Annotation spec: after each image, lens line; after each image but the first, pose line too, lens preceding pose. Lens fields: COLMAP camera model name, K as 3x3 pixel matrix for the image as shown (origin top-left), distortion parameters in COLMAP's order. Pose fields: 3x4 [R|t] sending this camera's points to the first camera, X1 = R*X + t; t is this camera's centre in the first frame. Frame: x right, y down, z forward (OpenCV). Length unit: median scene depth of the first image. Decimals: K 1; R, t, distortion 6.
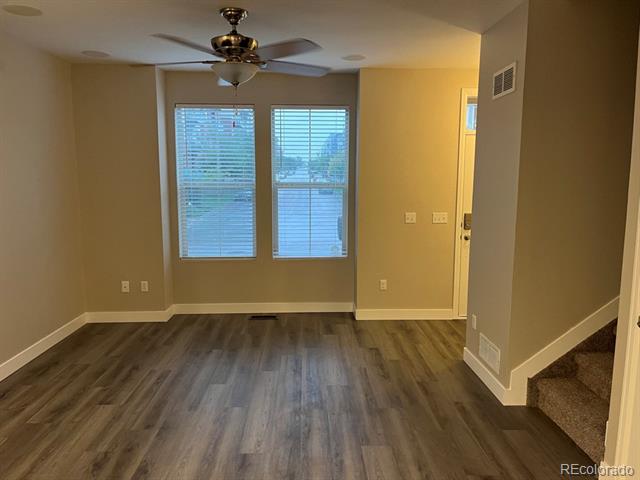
lens RADIAL K [[489.5, 0, 318.2], [0, 489.5, 243.7], [0, 0, 1]] dist [0.028353, -0.020771]
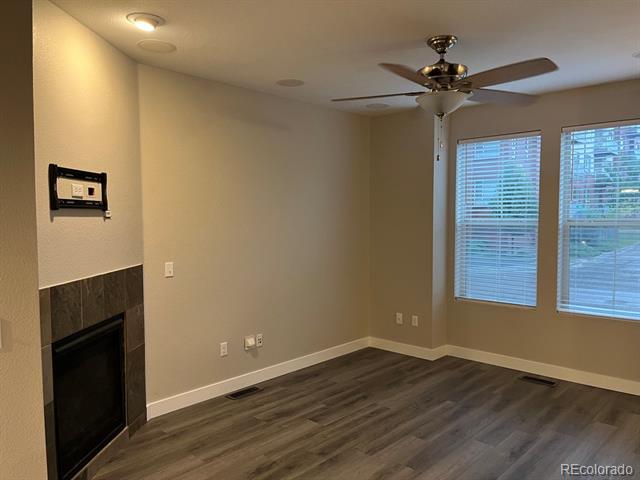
lens RADIAL K [[489.5, 0, 326.1], [0, 489.5, 240.0], [0, 0, 1]] dist [0.028353, -0.020771]
pose [[0.713420, 0.035468, -0.699839, 0.256333], [-0.092995, 0.994677, -0.044389, -0.020715], [0.694539, 0.096750, 0.712920, 0.157319]]
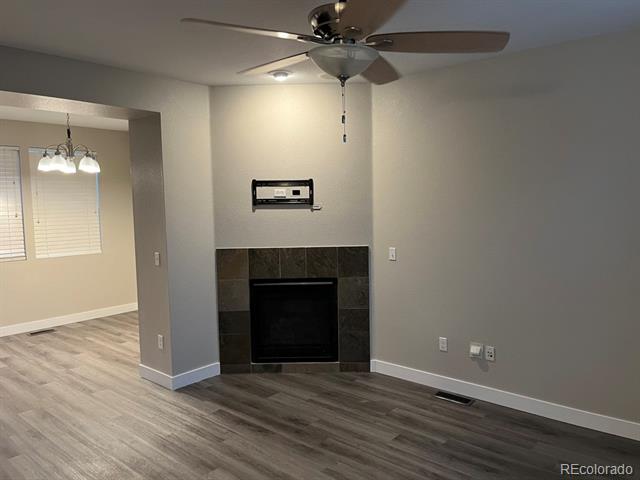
lens RADIAL K [[489.5, 0, 316.0], [0, 489.5, 234.6], [0, 0, 1]] dist [0.028353, -0.020771]
pose [[-0.682343, 0.065876, -0.728058, 0.281314], [-0.080275, 0.983157, 0.164192, -0.170055], [0.726611, 0.170481, -0.665562, 1.124994]]
